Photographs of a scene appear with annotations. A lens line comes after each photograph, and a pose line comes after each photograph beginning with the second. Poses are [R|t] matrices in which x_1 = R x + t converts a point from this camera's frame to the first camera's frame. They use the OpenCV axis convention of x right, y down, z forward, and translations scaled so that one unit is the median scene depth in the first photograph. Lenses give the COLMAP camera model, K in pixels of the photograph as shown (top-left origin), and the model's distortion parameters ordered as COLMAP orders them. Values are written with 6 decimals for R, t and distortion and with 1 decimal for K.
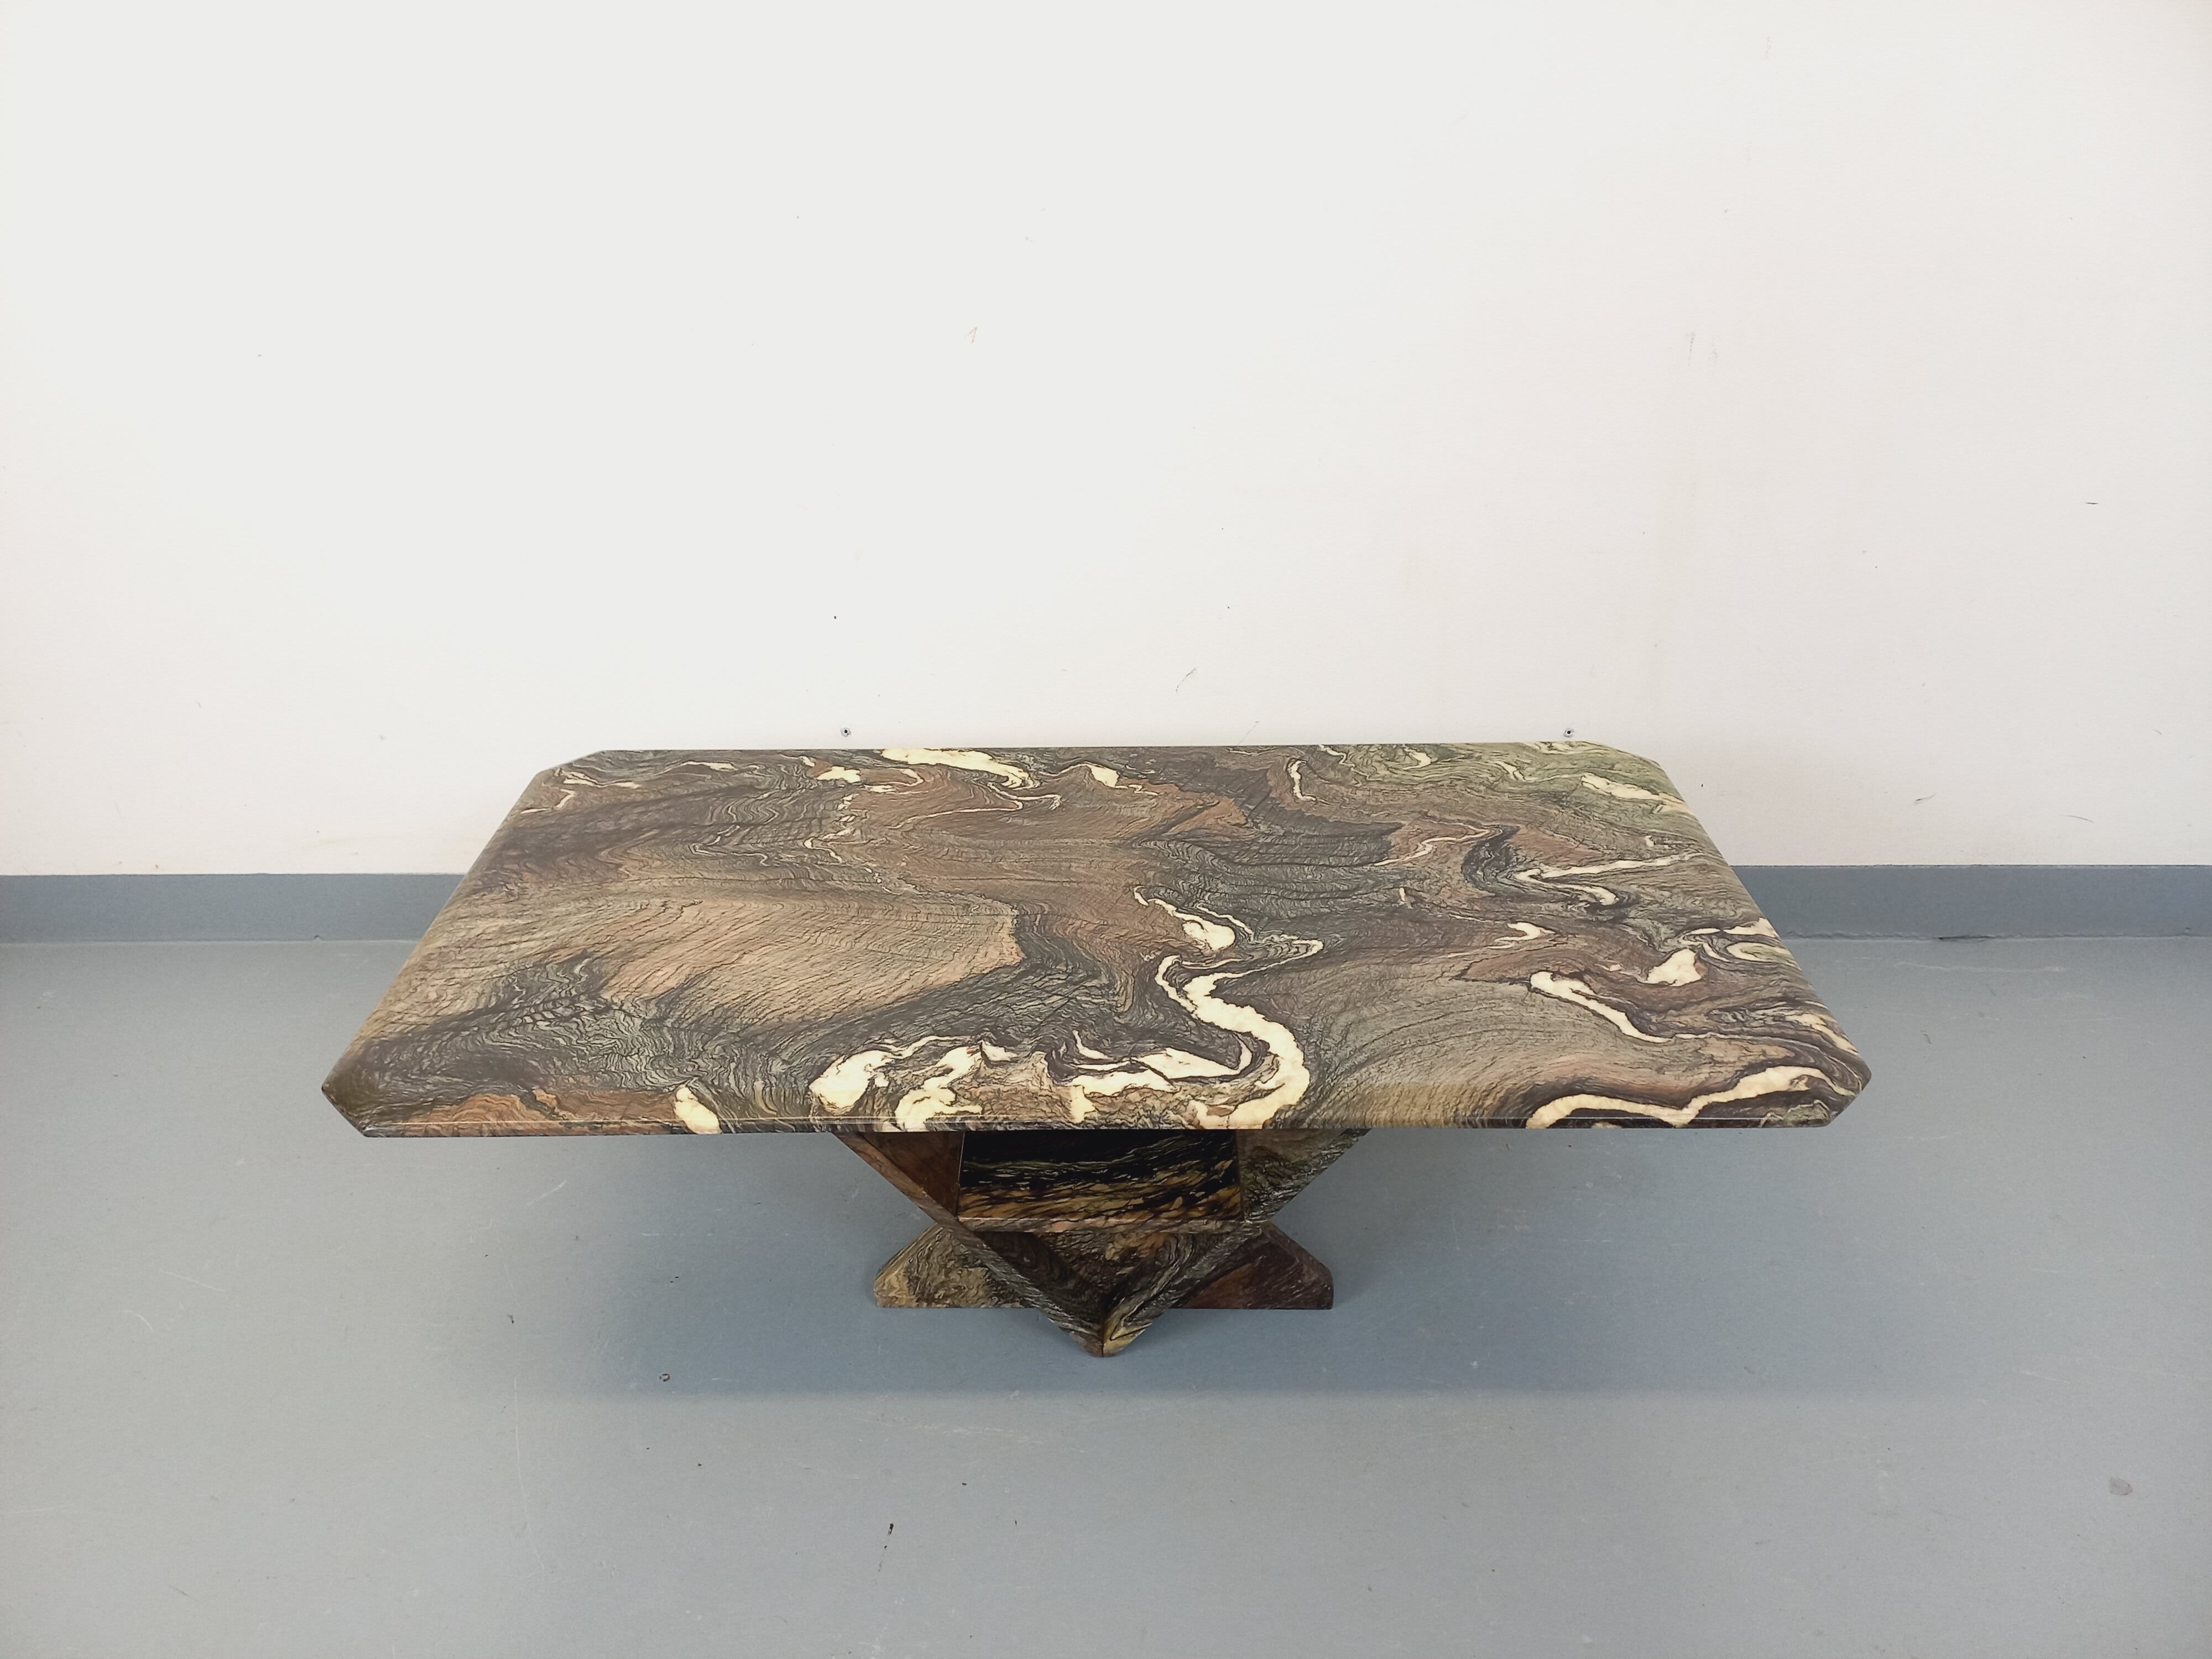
lens RADIAL K [[1594.6, 0, 1101.7], [0, 1594.6, 827.5], [0, 0, 1]] dist [0.113521, -0.125934]
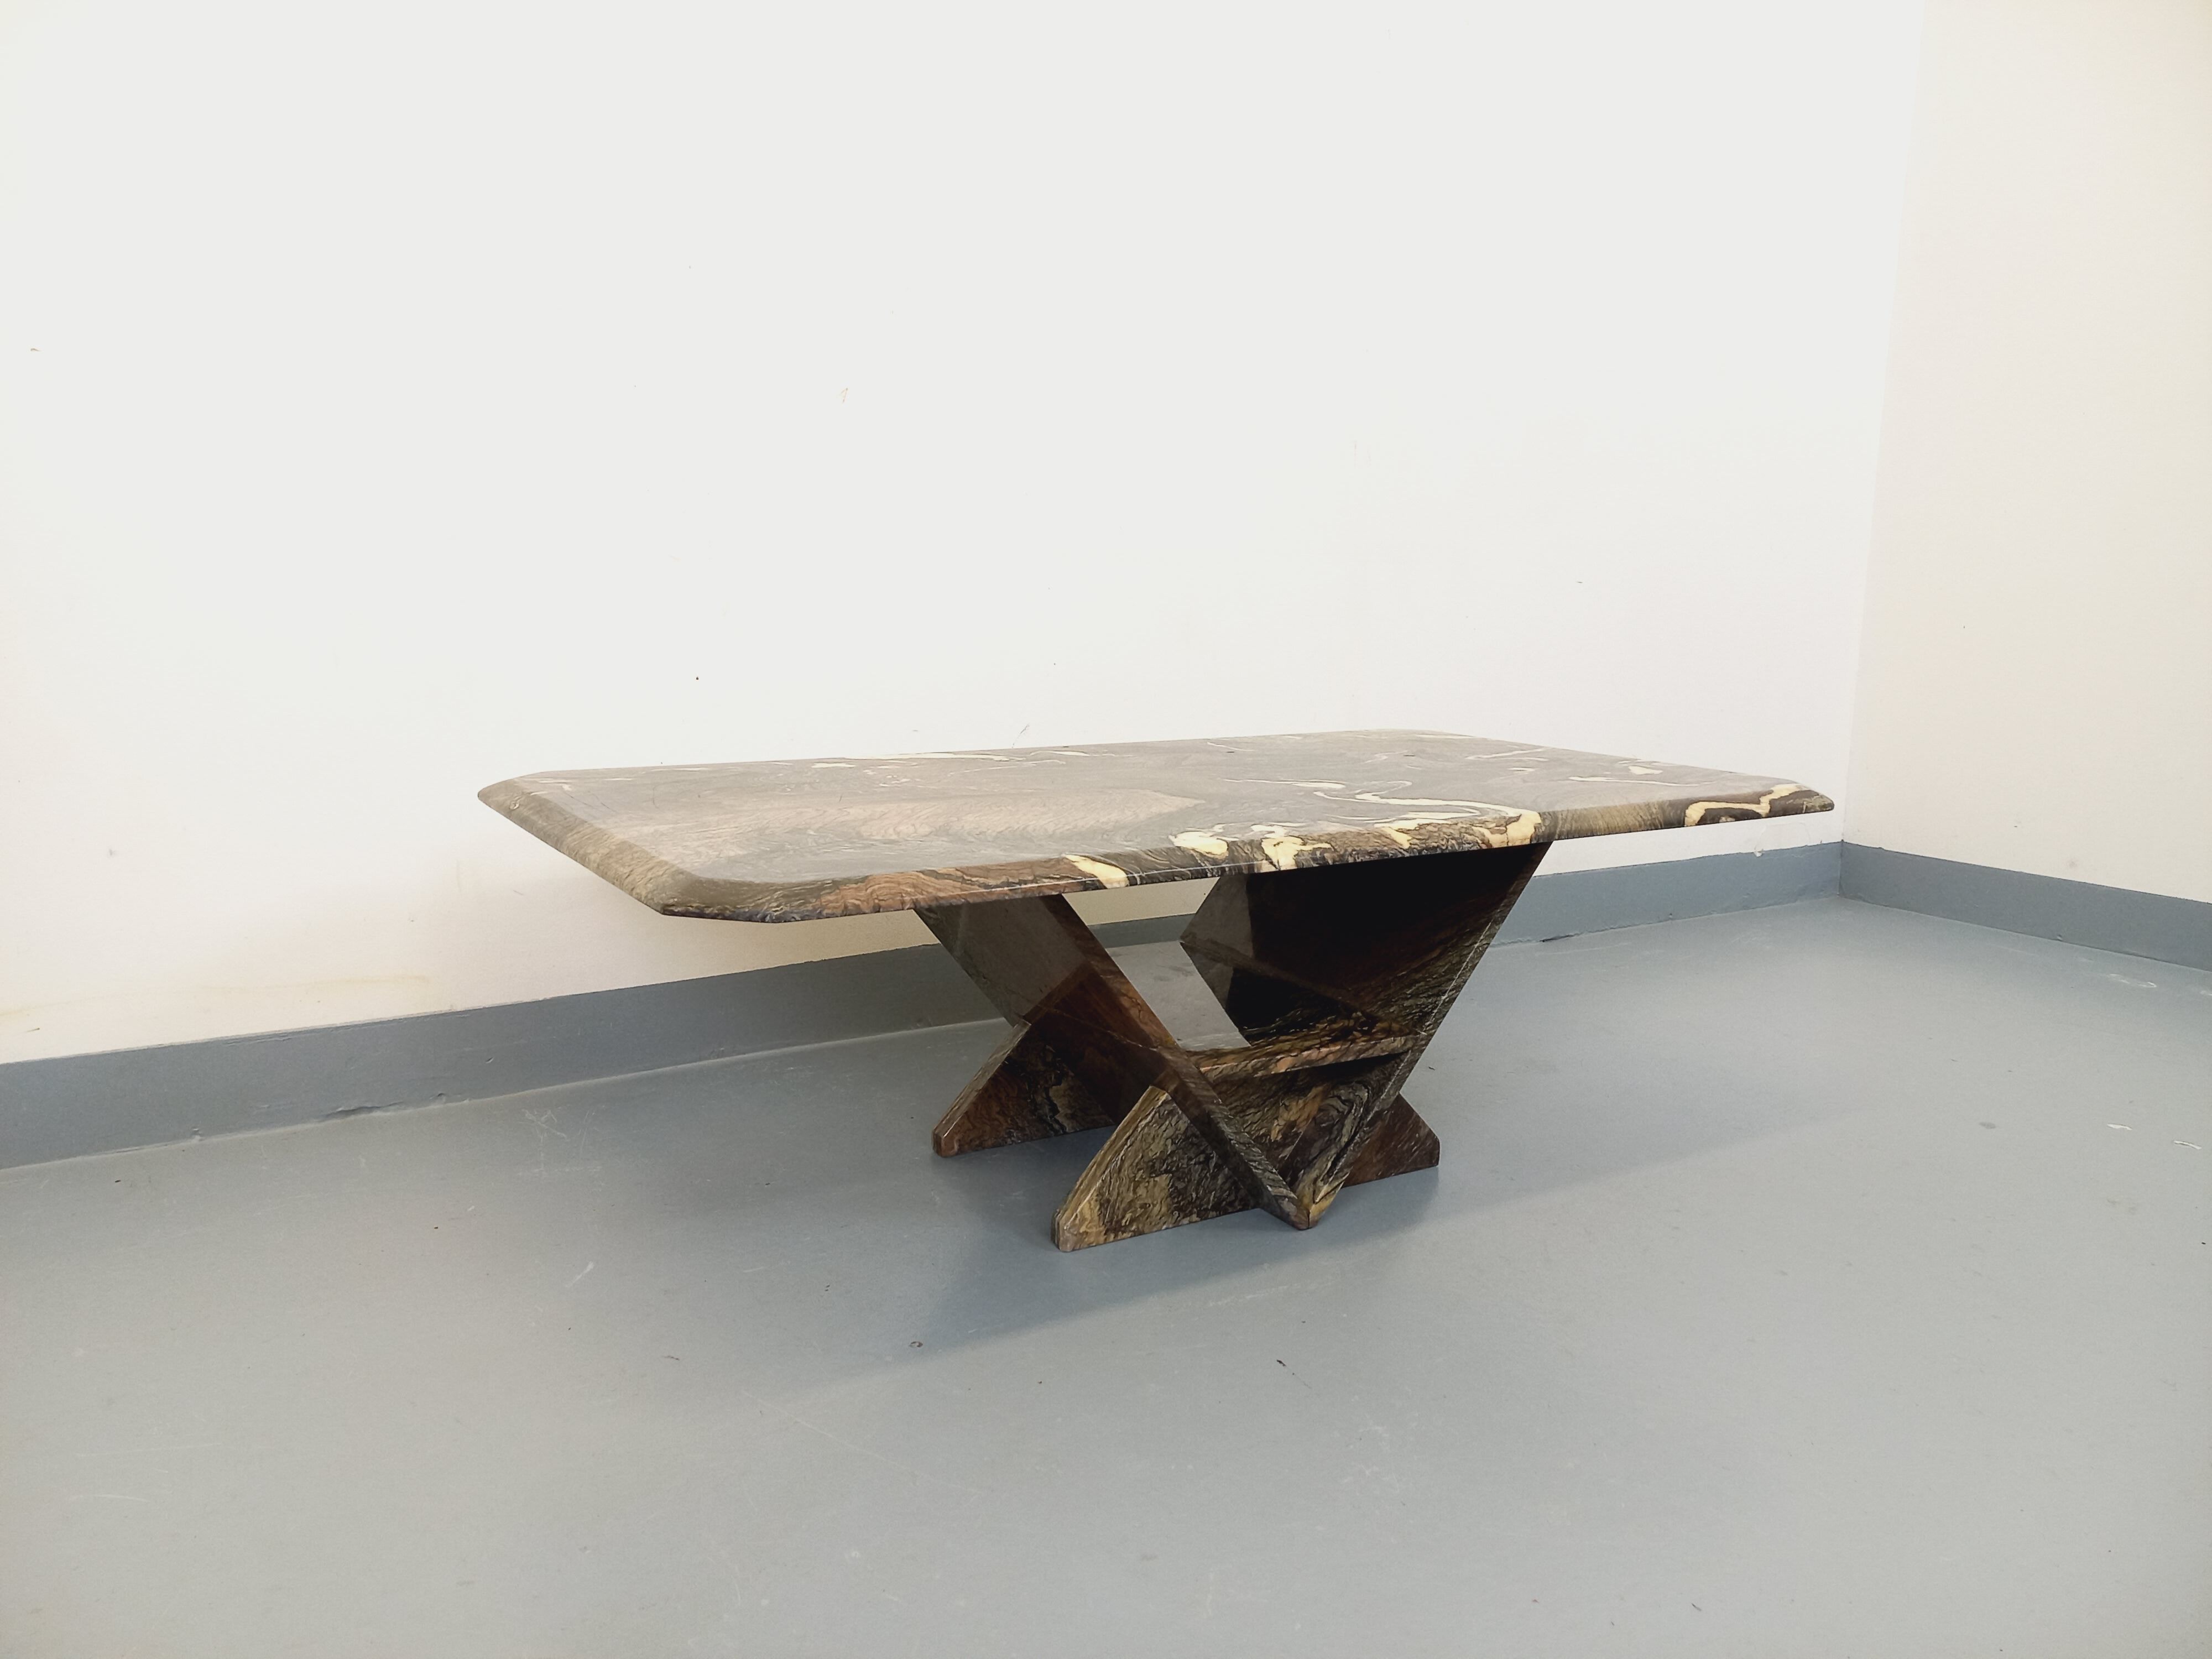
lens RADIAL K [[1596.1, 0, 1097.2], [0, 1596.1, 799.8], [0, 0, 1]] dist [0.101691, -0.083930]
pose [[0.844819, -0.051694, 0.532550, -0.647547], [0.229828, 0.933882, -0.273942, 0.341906], [-0.483177, 0.353826, 0.800841, 0.198903]]
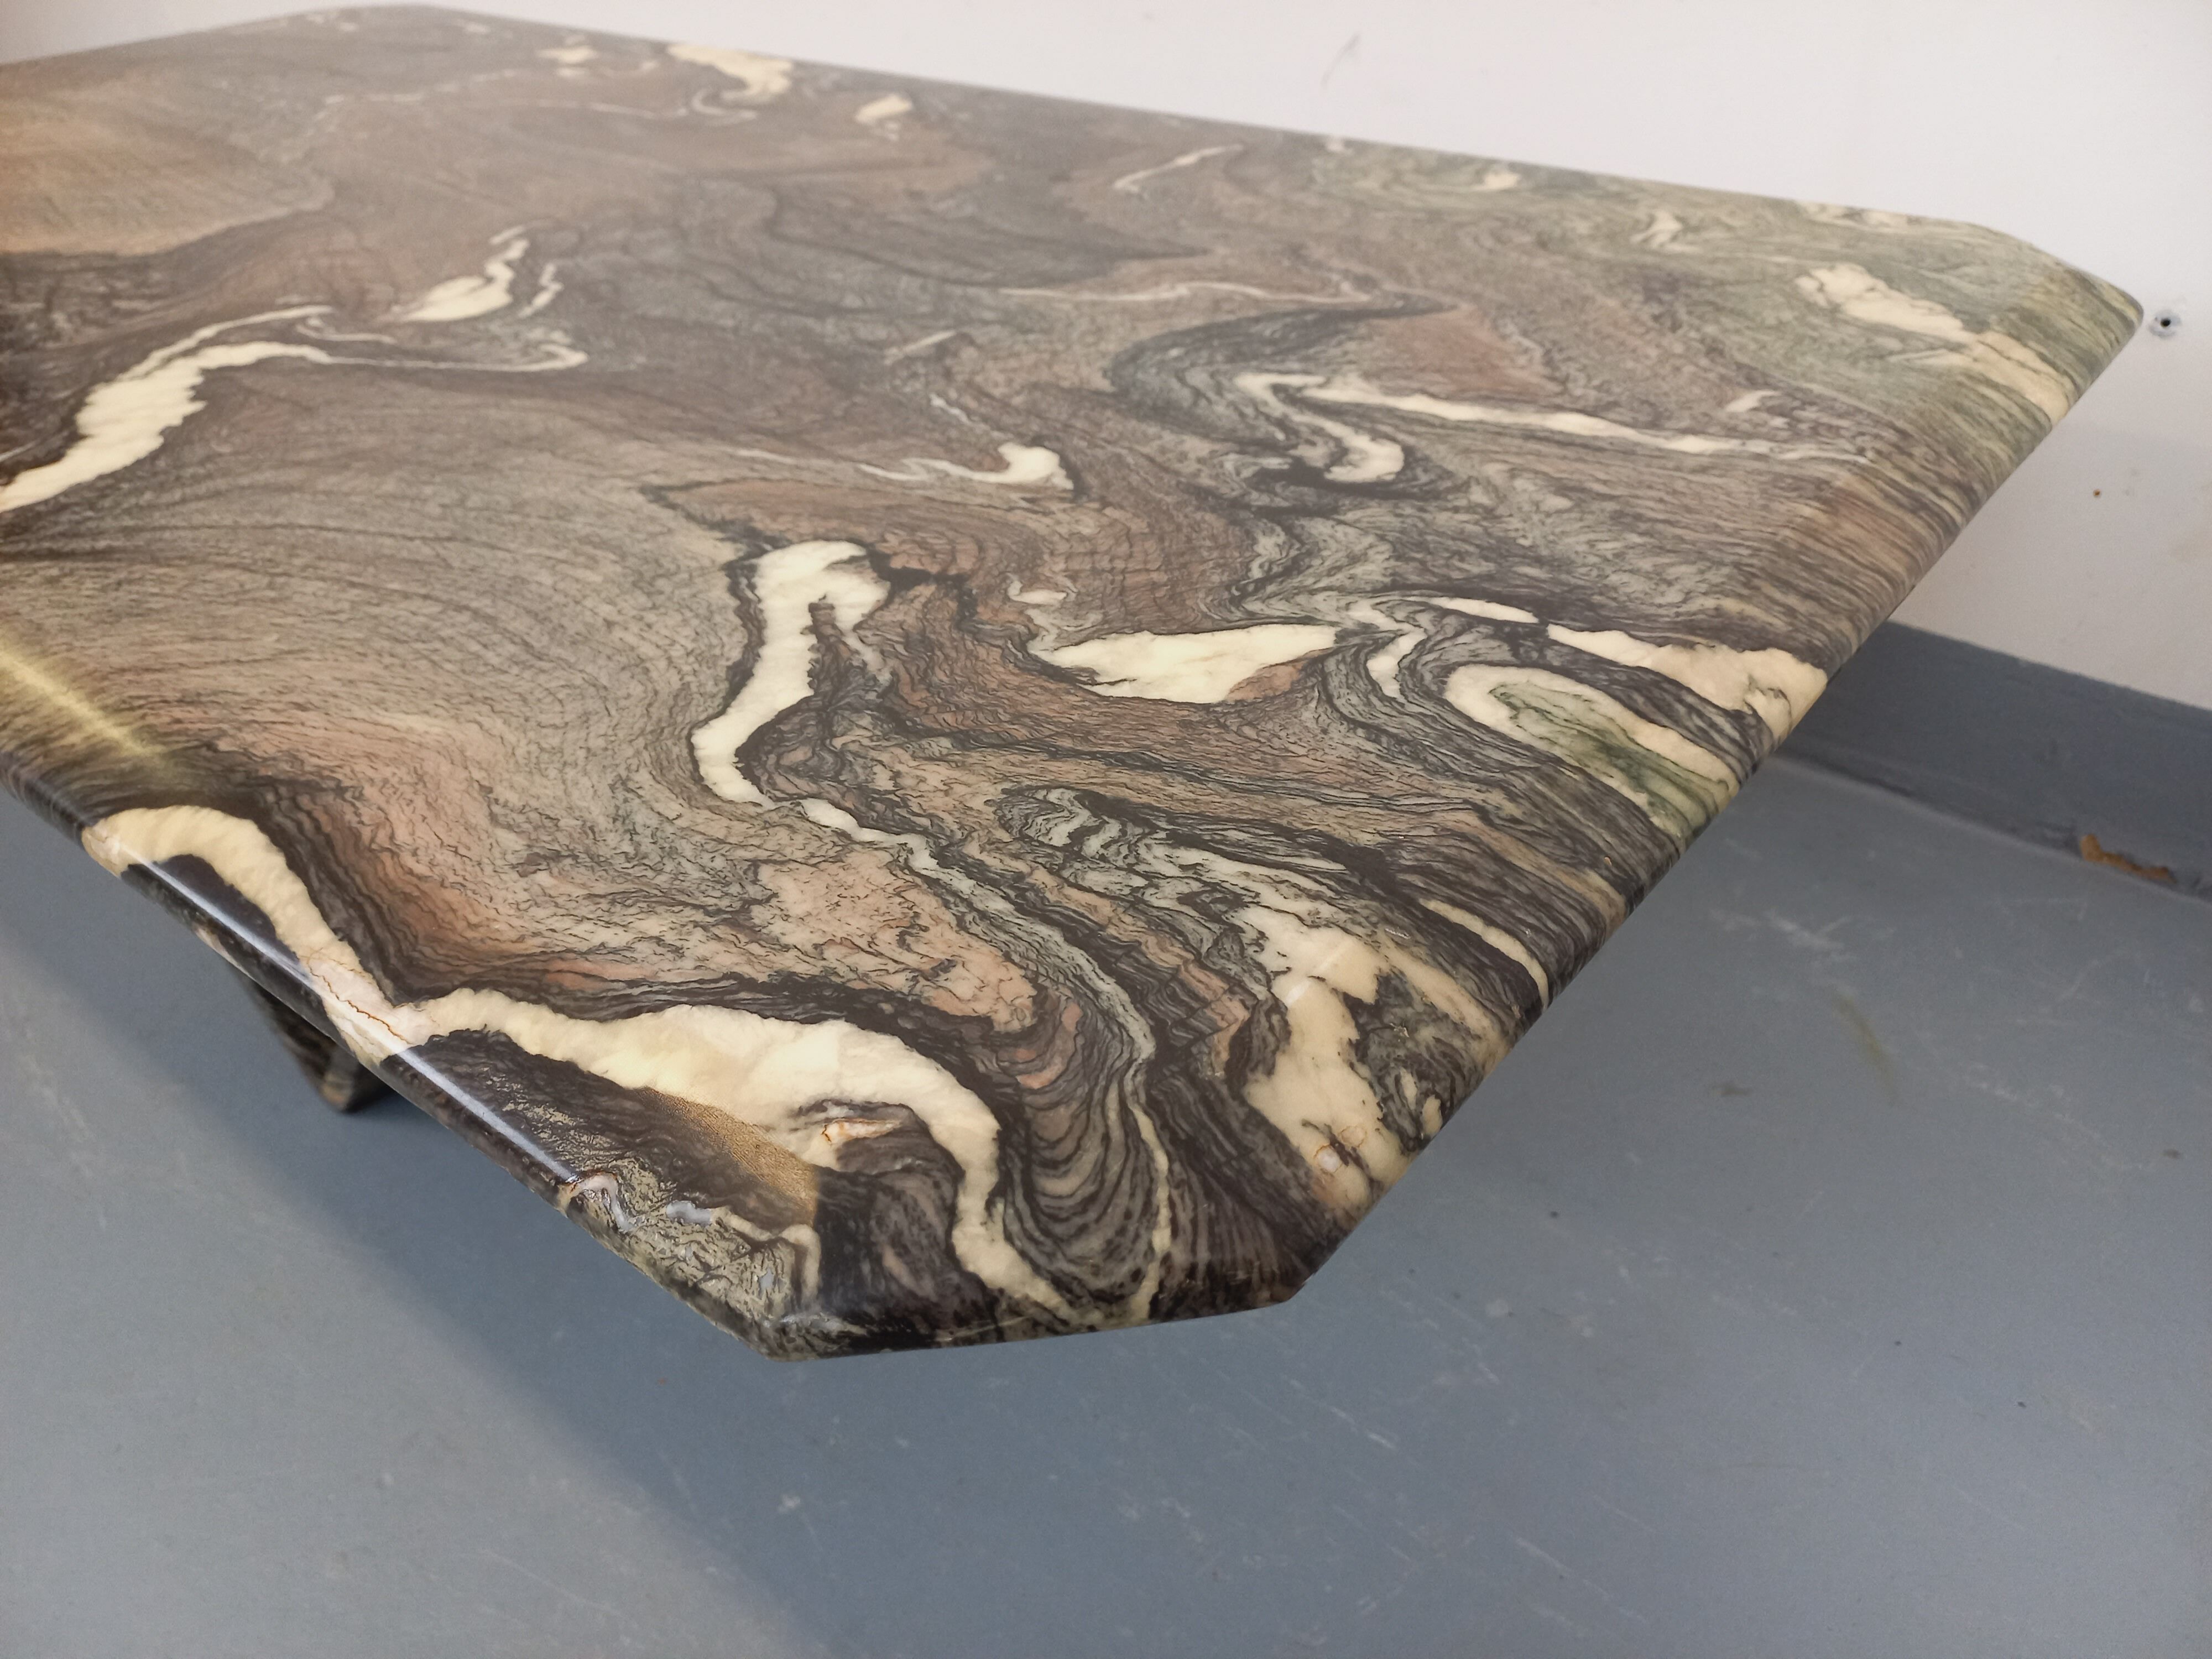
lens RADIAL K [[1628.4, 0, 1122.0], [0, 1628.4, 818.1], [0, 0, 1]] dist [0.106911, -0.164017]
pose [[0.781987, 0.344780, -0.519253, 0.481084], [-0.277236, 0.938532, 0.205666, 0.057171], [0.558245, -0.016873, 0.829505, 0.732439]]
